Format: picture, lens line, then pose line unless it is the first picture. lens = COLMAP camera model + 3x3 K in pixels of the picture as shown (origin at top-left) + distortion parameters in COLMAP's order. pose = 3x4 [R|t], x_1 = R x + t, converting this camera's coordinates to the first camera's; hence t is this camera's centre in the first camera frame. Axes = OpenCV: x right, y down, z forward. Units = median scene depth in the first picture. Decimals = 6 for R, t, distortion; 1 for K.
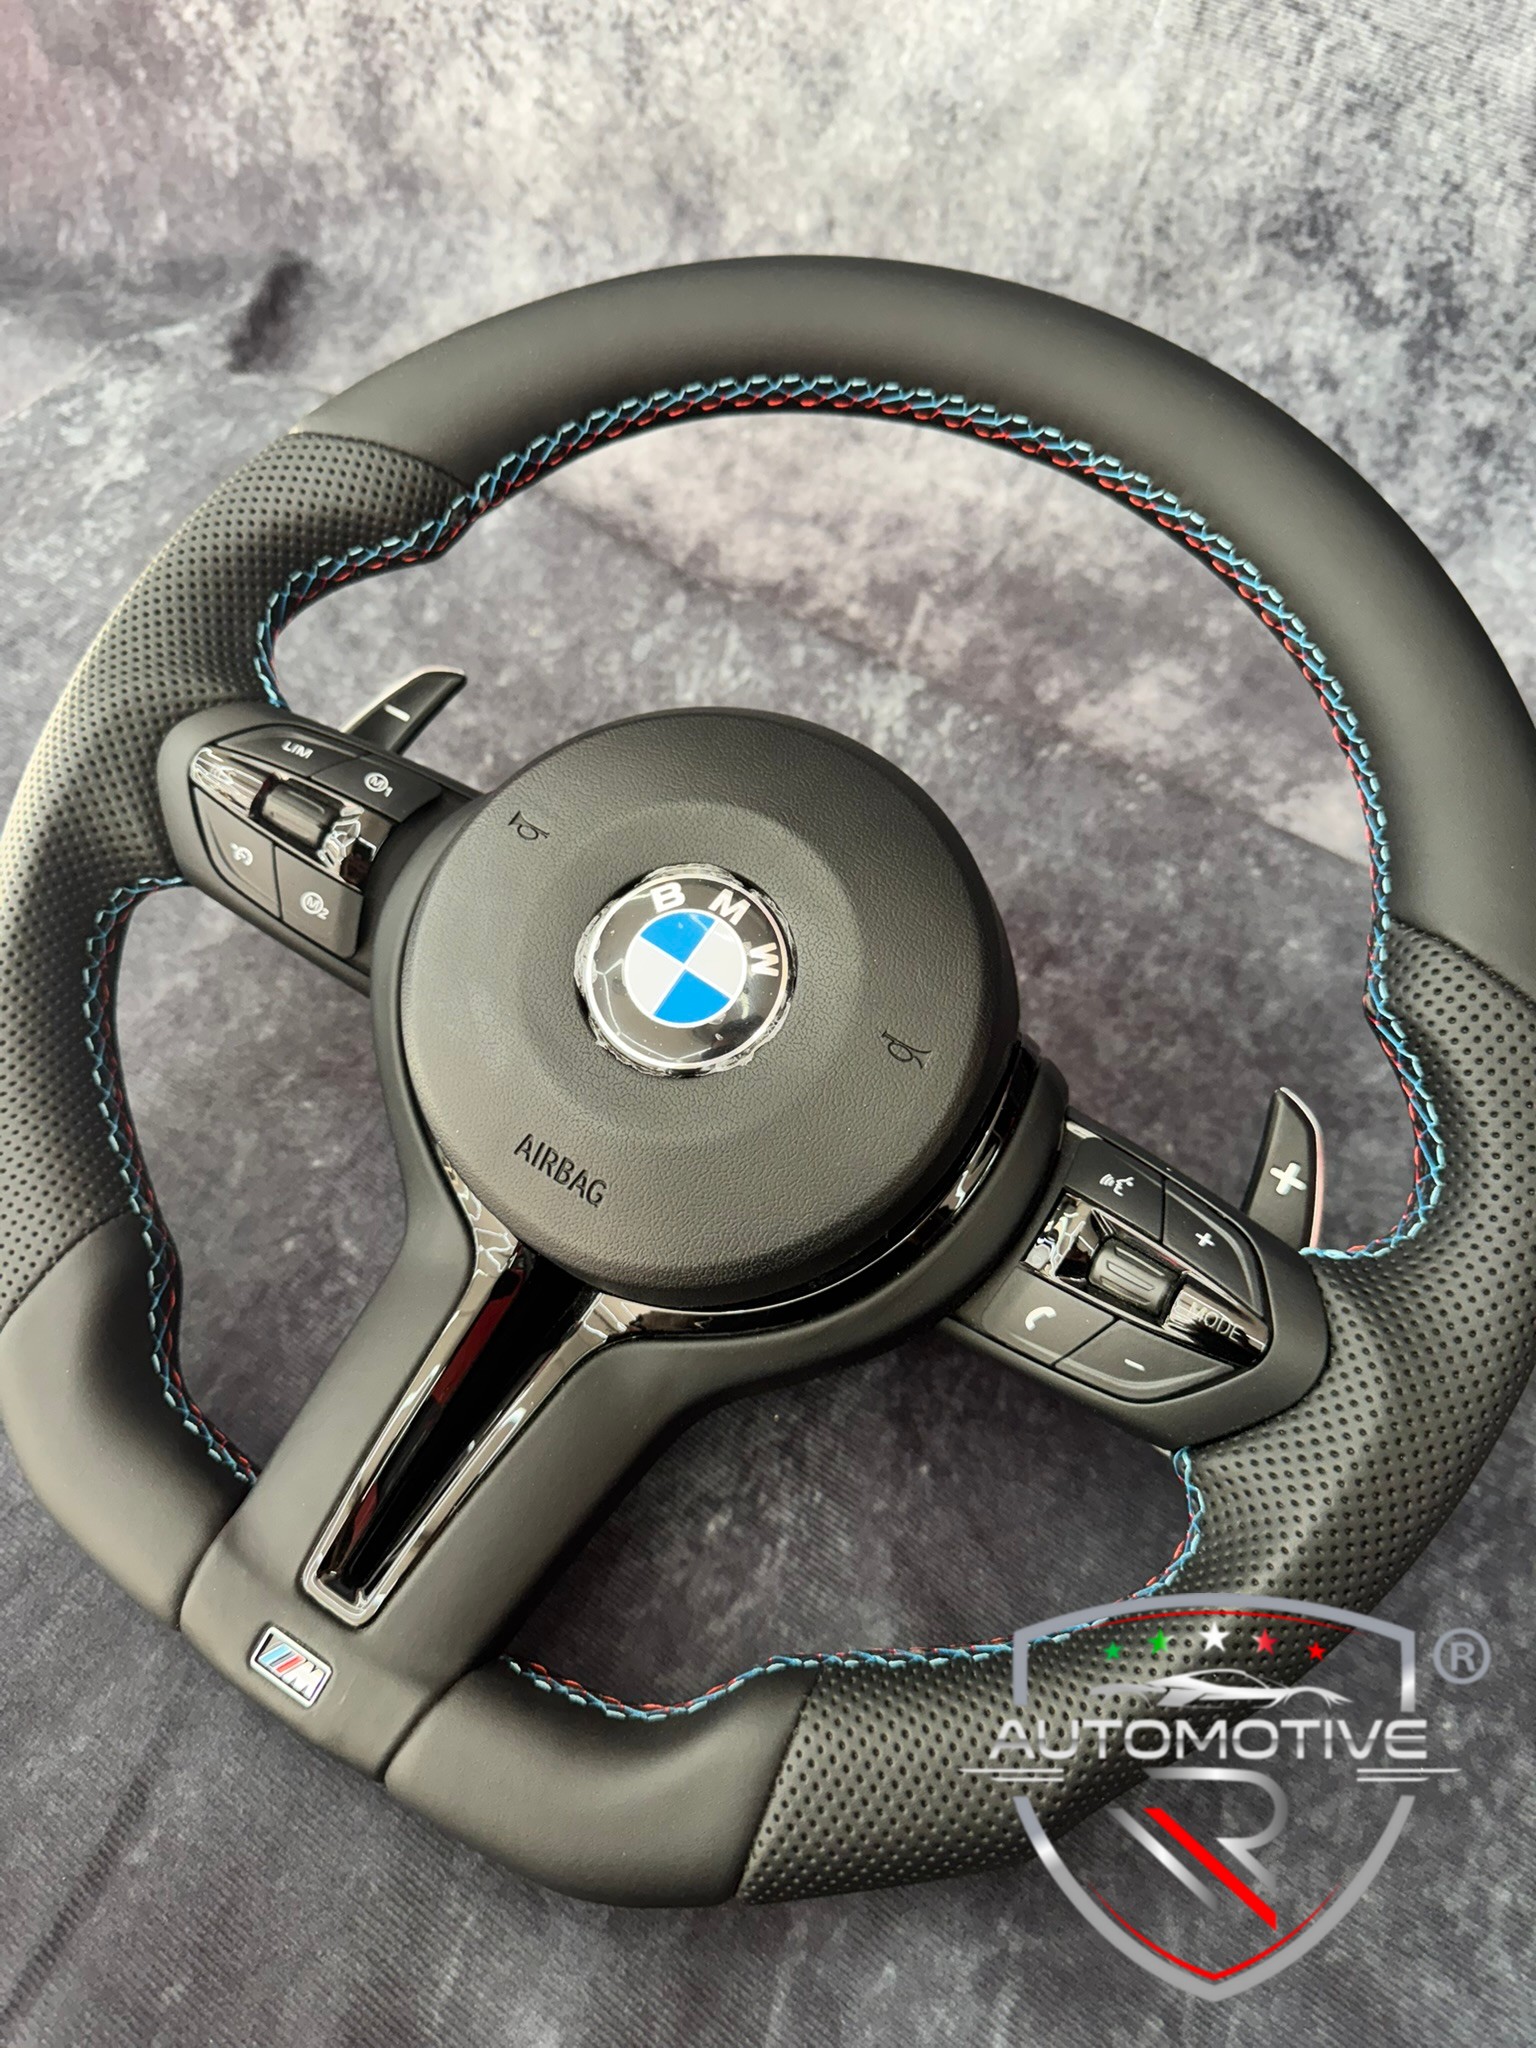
lens RADIAL K [[1532.2, 0, 751.2], [0, 1532.2, 1013.2], [0, 0, 1]] dist [0.027850, -0.052159]
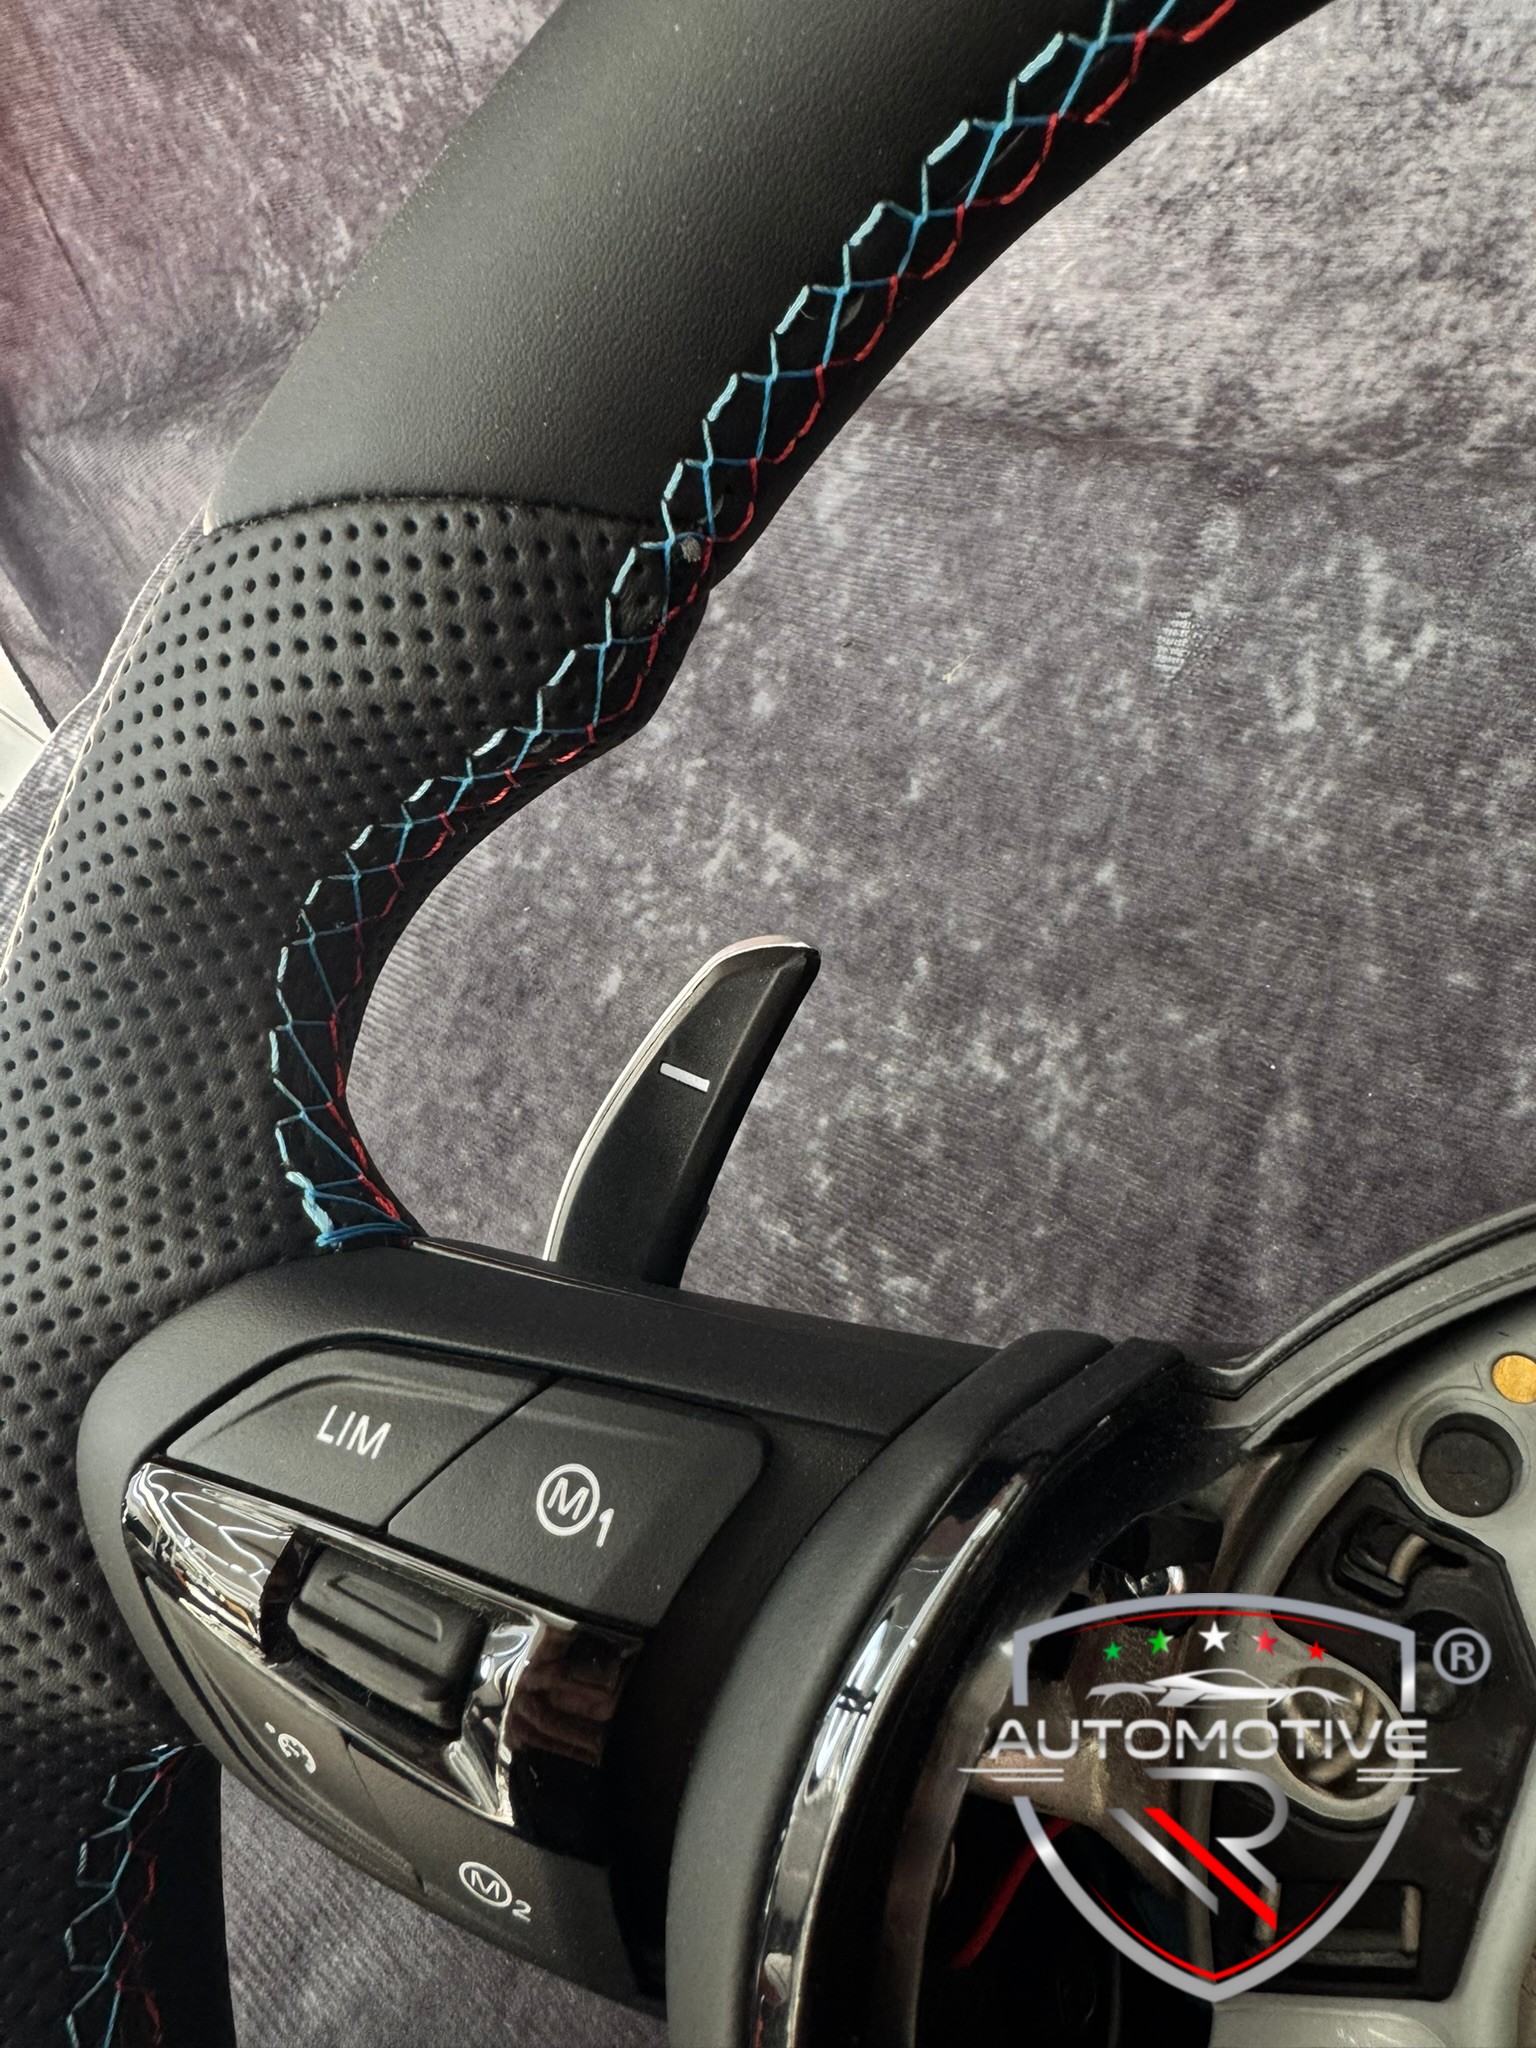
lens RADIAL K [[1453.0, 0, 766.8], [0, 1453.0, 917.5], [0, 0, 1]] dist [-0.006937, -0.004423]
pose [[0.911169, -0.234563, -0.338750, -0.052957], [0.242664, 0.969926, -0.018896, -0.178492], [0.332995, -0.064985, 0.940687, 0.527333]]
